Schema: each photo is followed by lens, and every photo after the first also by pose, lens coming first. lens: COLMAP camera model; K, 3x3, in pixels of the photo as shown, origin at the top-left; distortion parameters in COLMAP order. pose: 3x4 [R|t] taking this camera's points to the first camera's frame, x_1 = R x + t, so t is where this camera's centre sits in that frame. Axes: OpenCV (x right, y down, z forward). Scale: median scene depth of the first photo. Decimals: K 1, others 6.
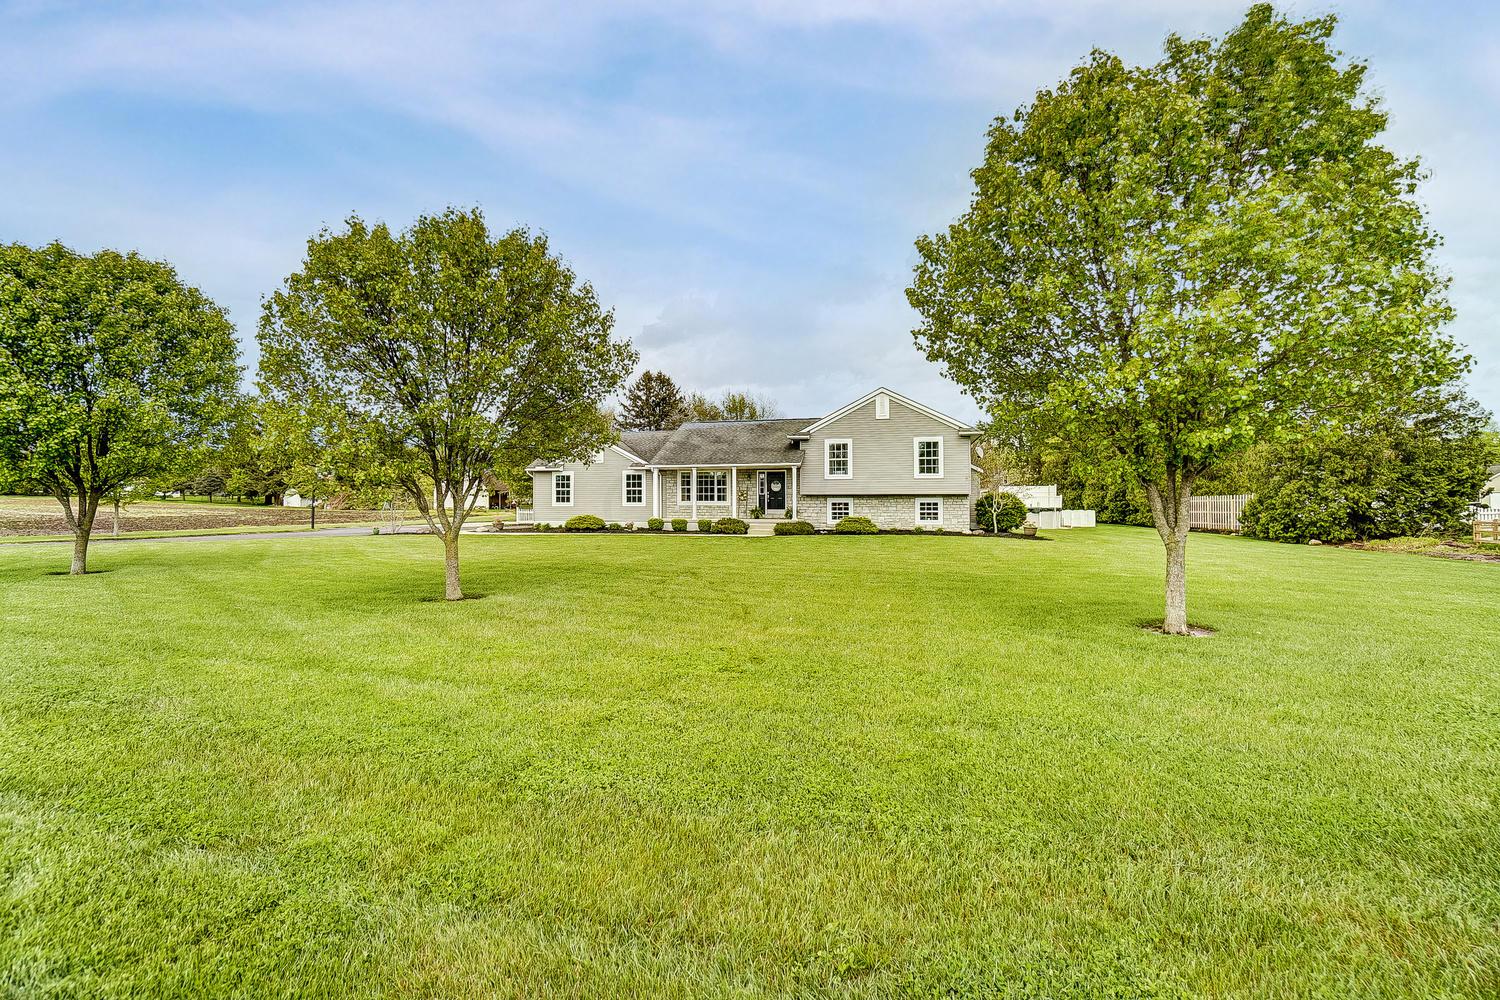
lens RADIAL K [[654.0, 0, 733.1], [0, 654.0, 499.2], [0, 0, 1]] dist [-0.063011, 0.023109]
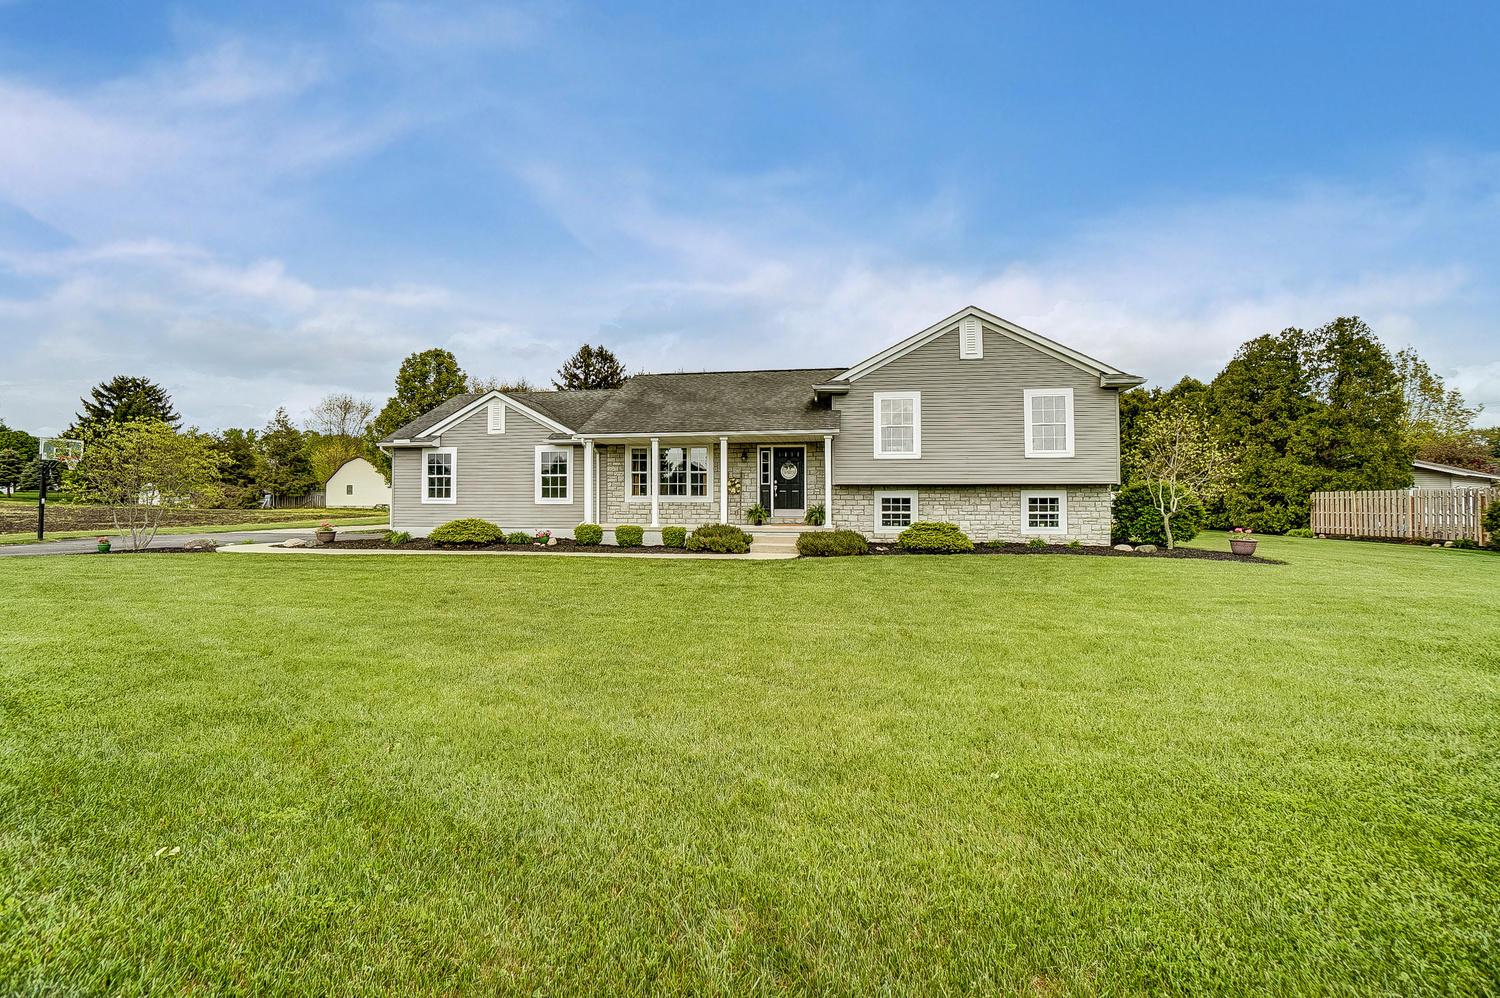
lens RADIAL K [[654.0, 0, 733.1], [0, 654.0, 498.2], [0, 0, 1]] dist [-0.063011, 0.023109]
pose [[0.996251, 0.001937, 0.086484, -0.039093], [-0.001985, 0.999998, 0.000473, 0.005163], [-0.086483, -0.000643, 0.996253, 0.400194]]
